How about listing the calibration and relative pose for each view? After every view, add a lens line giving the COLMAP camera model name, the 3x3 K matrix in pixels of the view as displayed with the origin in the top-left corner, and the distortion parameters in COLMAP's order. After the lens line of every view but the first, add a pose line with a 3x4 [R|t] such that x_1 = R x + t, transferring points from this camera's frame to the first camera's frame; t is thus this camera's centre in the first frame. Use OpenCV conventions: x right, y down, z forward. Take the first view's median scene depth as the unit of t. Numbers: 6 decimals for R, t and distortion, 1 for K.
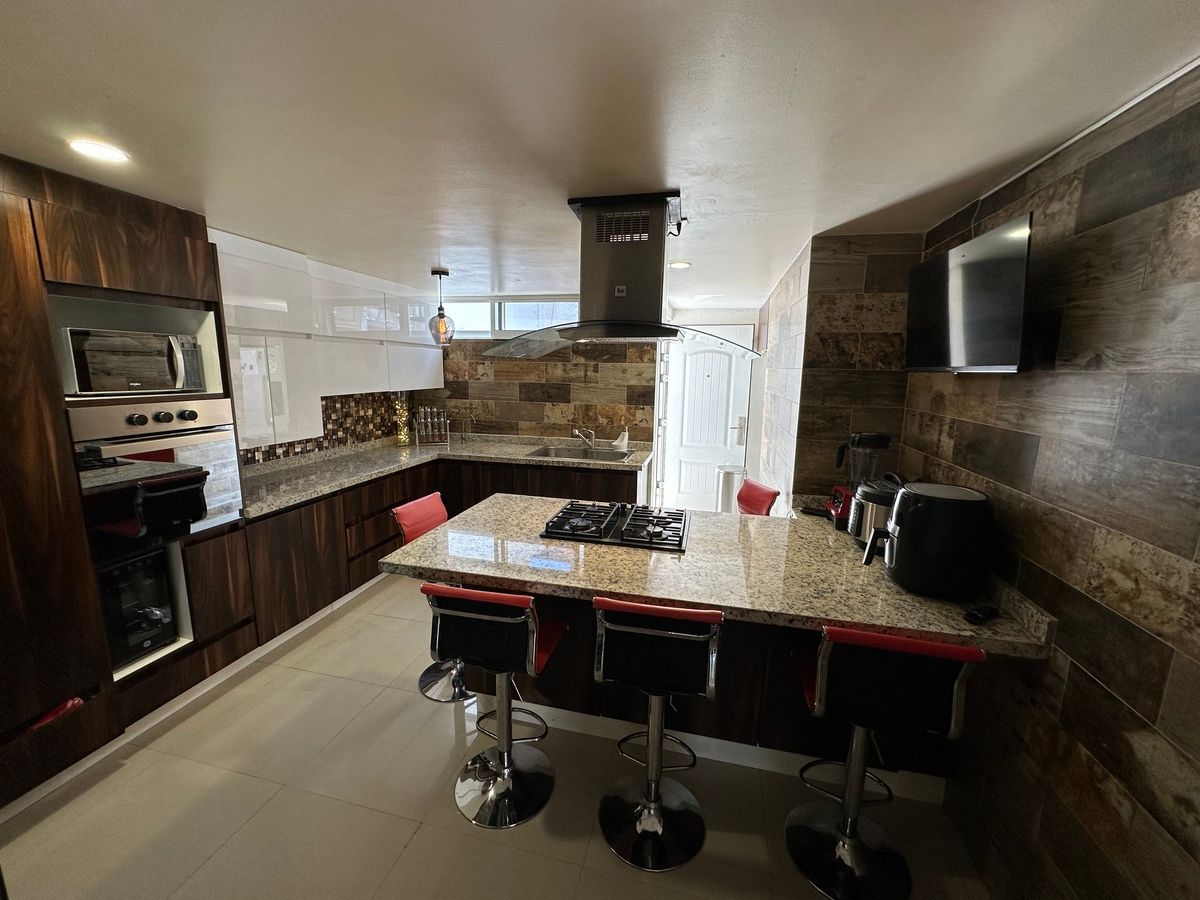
lens RADIAL K [[480.4, 0, 600.0], [0, 480.4, 450.0], [0, 0, 1]] dist [0.002141, 0.000054]
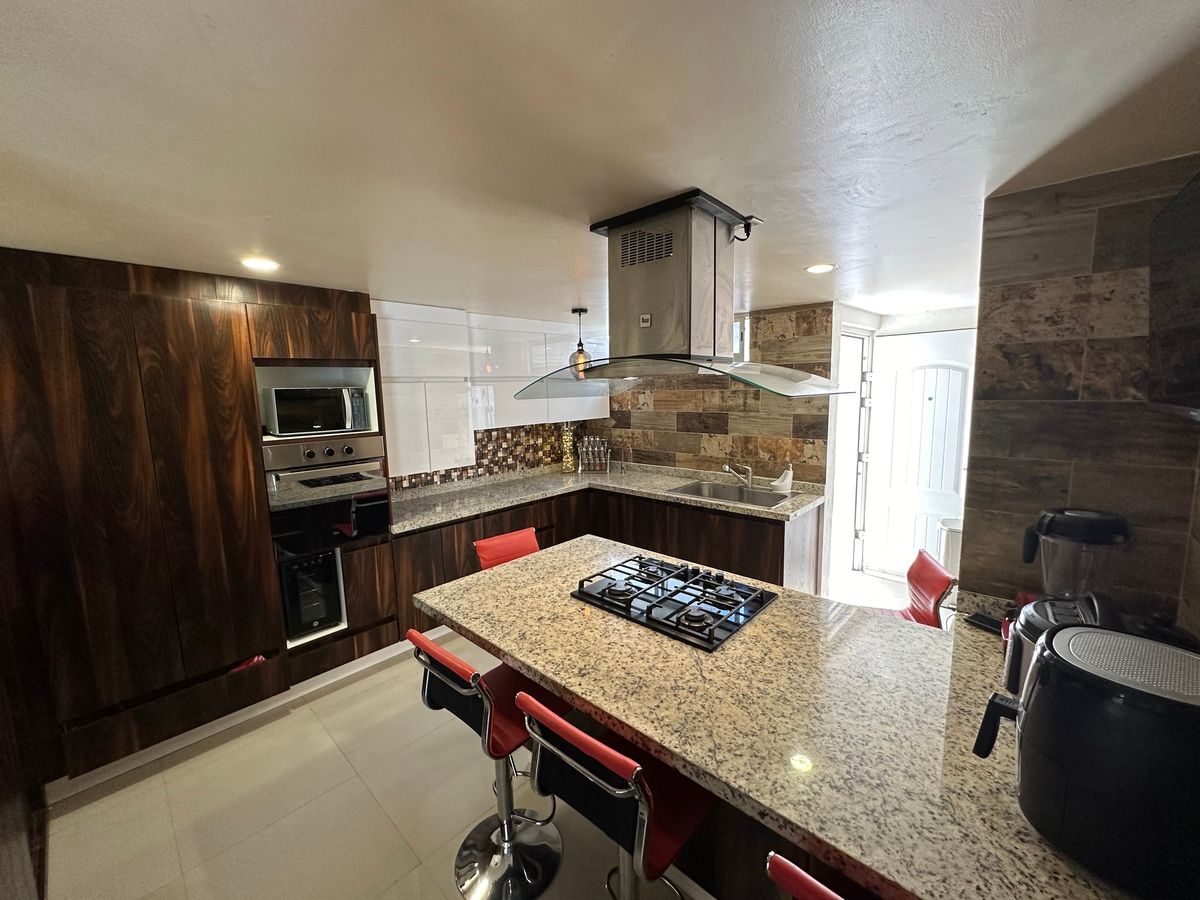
lens RADIAL K [[480.4, 0, 600.0], [0, 480.4, 450.0], [0, 0, 1]] dist [0.002141, 0.000054]
pose [[0.870308, 0.029408, -0.491629, 0.300776], [-0.047822, 0.998545, -0.024927, -0.061313], [0.490180, 0.045205, 0.870448, 0.184026]]
